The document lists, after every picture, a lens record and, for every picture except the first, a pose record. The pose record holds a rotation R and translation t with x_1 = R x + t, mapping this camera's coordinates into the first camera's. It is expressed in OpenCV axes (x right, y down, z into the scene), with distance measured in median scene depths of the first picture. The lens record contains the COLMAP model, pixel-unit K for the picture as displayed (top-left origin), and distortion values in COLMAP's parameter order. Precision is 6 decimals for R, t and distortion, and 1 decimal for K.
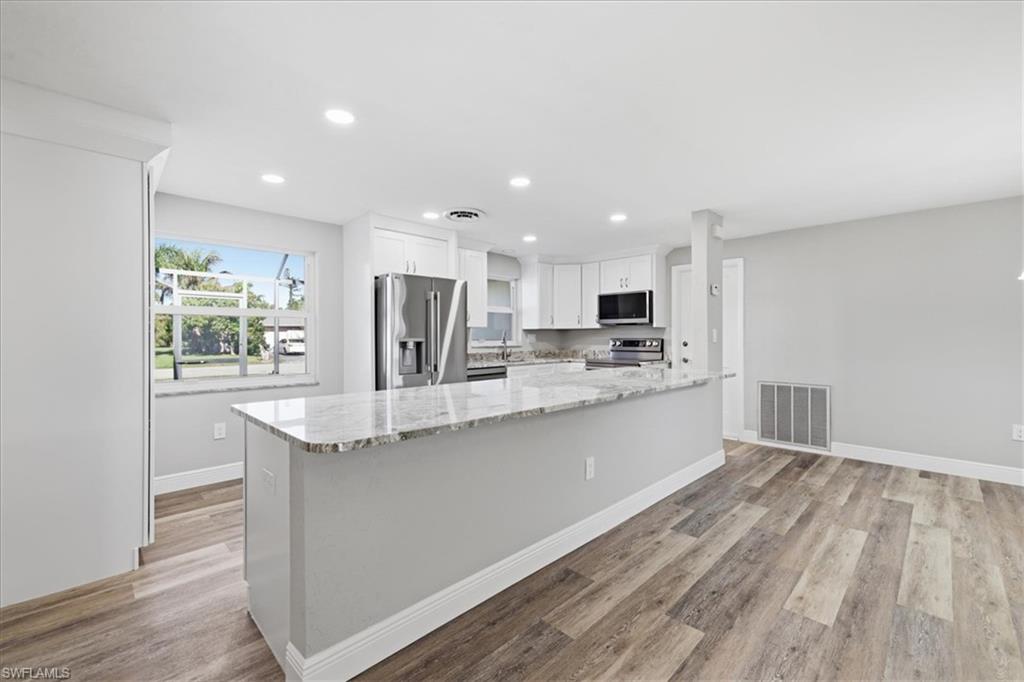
lens RADIAL K [[426.3, 0, 513.0], [0, 426.3, 336.7], [0, 0, 1]] dist [0.001575, 0.000096]
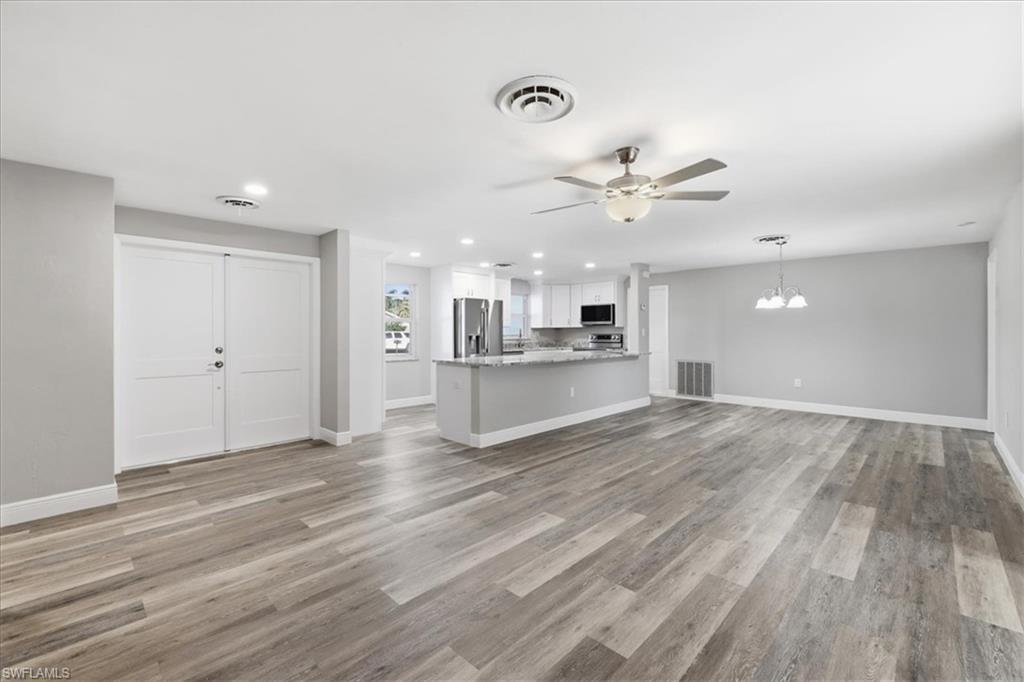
lens RADIAL K [[429.1, 0, 511.4], [0, 429.1, 333.6], [0, 0, 1]] dist [-0.000785, -0.000240]
pose [[0.999896, 0.000306, 0.014446, -0.084938], [-0.000340, 0.999997, 0.002367, -0.000974], [-0.014445, -0.002372, 0.999893, -0.626329]]
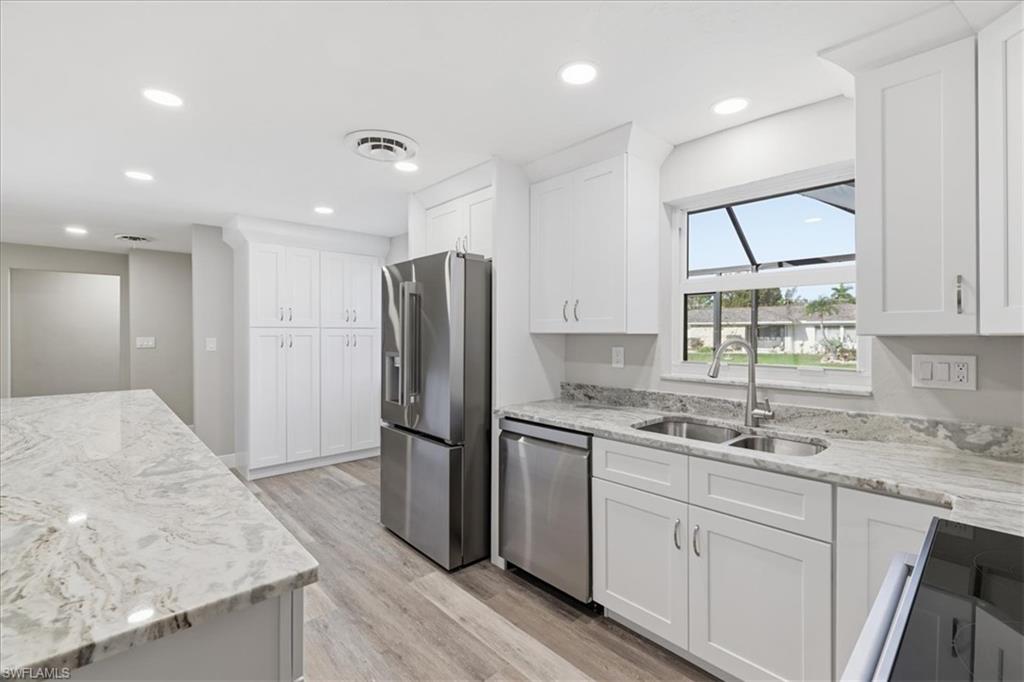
lens RADIAL K [[451.0, 0, 514.8], [0, 451.0, 334.9], [0, 0, 1]] dist [0.000504, -0.000048]
pose [[-0.026184, 0.005942, -0.999639, 0.402616], [-0.002434, 0.999979, 0.006007, -0.023770], [0.999654, 0.002590, -0.026169, 0.952281]]
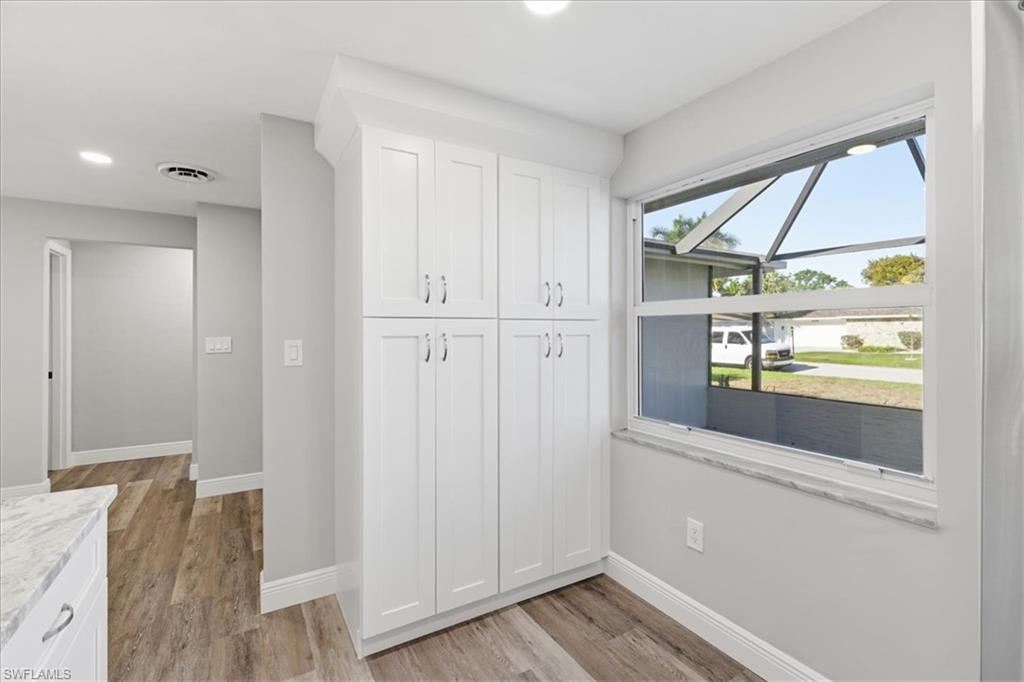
lens RADIAL K [[457.5, 0, 513.4], [0, 457.5, 329.1], [0, 0, 1]] dist [-0.000727, -0.000140]
pose [[-0.233554, 0.000902, -0.972343, -0.065821], [-0.000051, 1.000000, 0.000940, -0.022294], [0.972344, 0.000269, -0.233554, 0.658889]]
